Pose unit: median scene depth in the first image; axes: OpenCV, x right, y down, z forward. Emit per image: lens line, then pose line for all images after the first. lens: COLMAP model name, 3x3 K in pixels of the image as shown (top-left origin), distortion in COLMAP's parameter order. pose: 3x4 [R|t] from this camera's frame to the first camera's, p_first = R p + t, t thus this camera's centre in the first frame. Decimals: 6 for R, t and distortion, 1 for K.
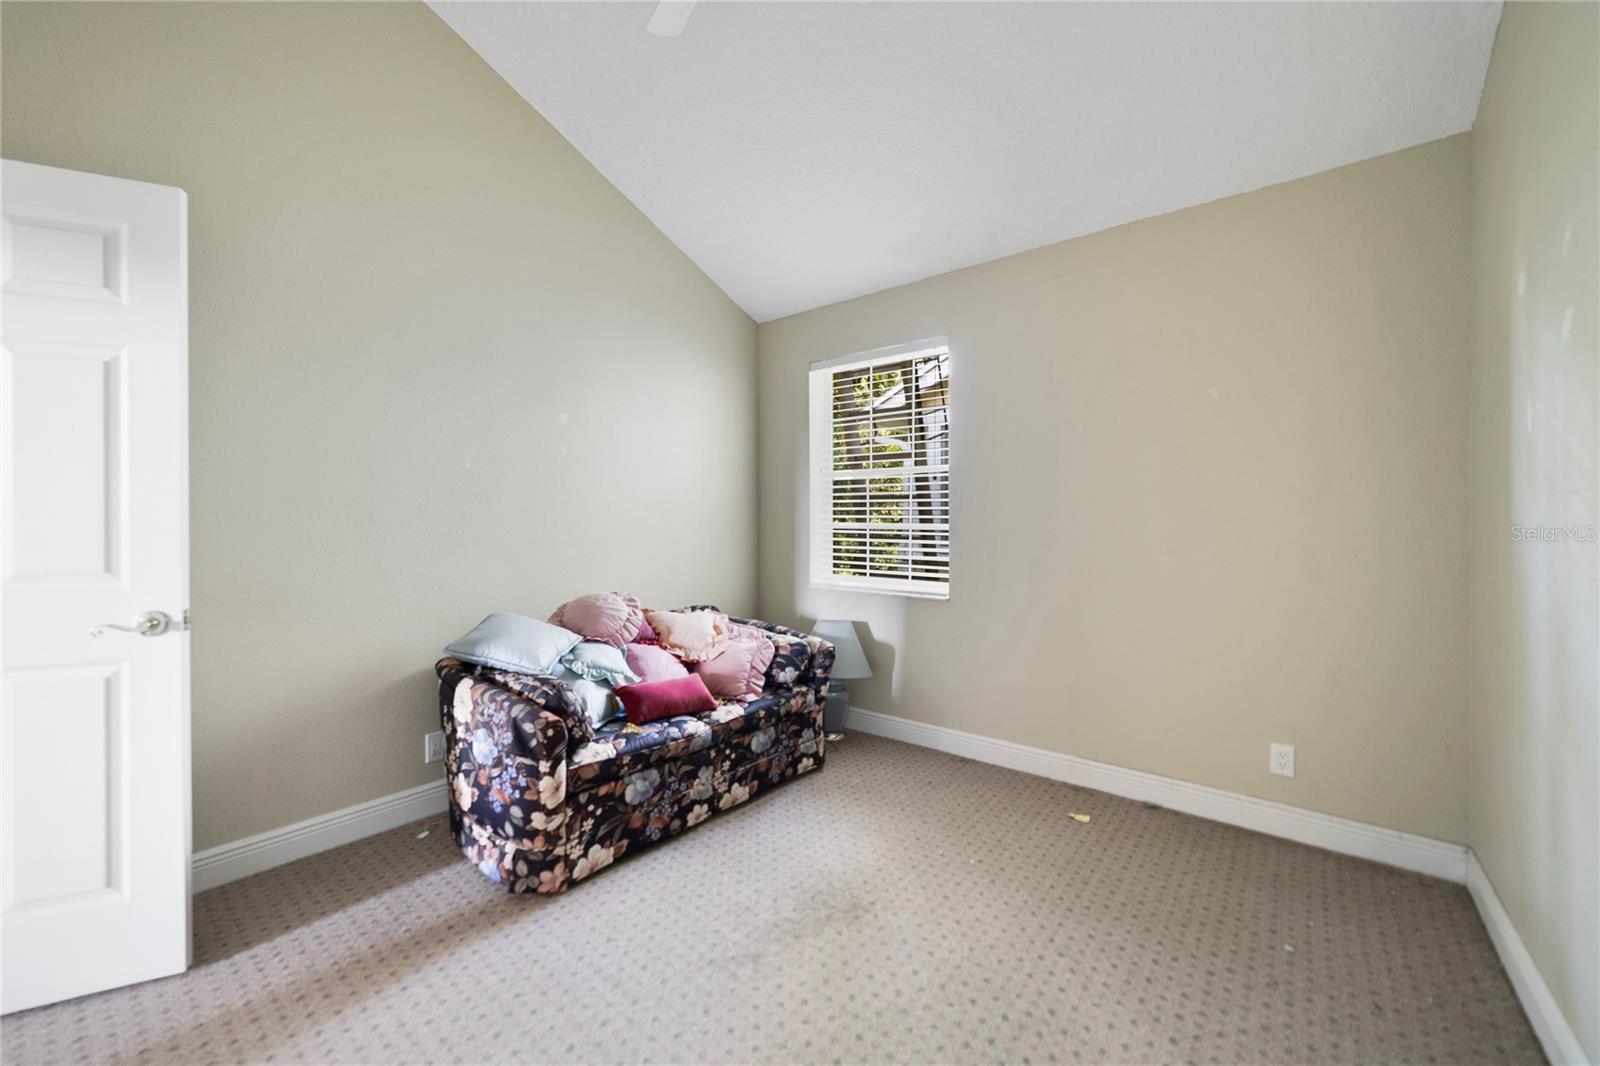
lens RADIAL K [[615.9, 0, 793.4], [0, 615.9, 526.6], [0, 0, 1]] dist [-0.002337, 0.000721]
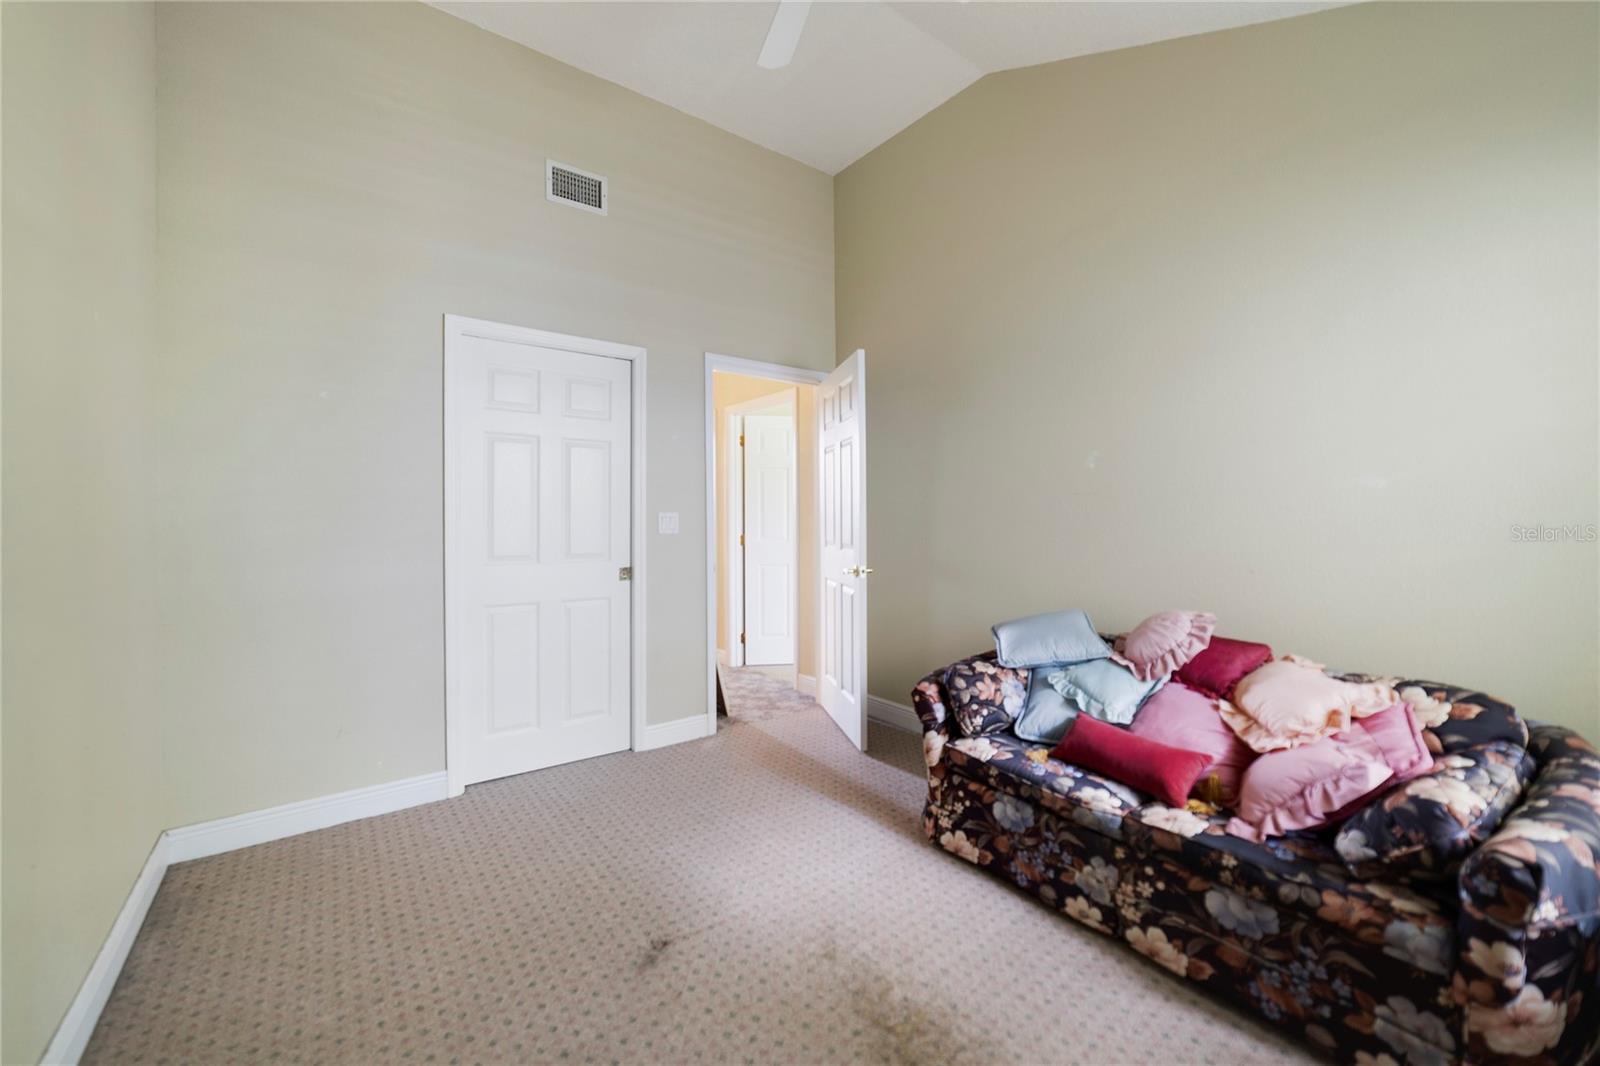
lens RADIAL K [[615.9, 0, 792.1], [0, 615.9, 526.0], [0, 0, 1]] dist [-0.002337, 0.000721]
pose [[-0.219542, 0.010444, -0.975547, 0.667357], [-0.003343, 0.999929, 0.011458, -0.009940], [0.975597, 0.005777, -0.219492, 0.837096]]
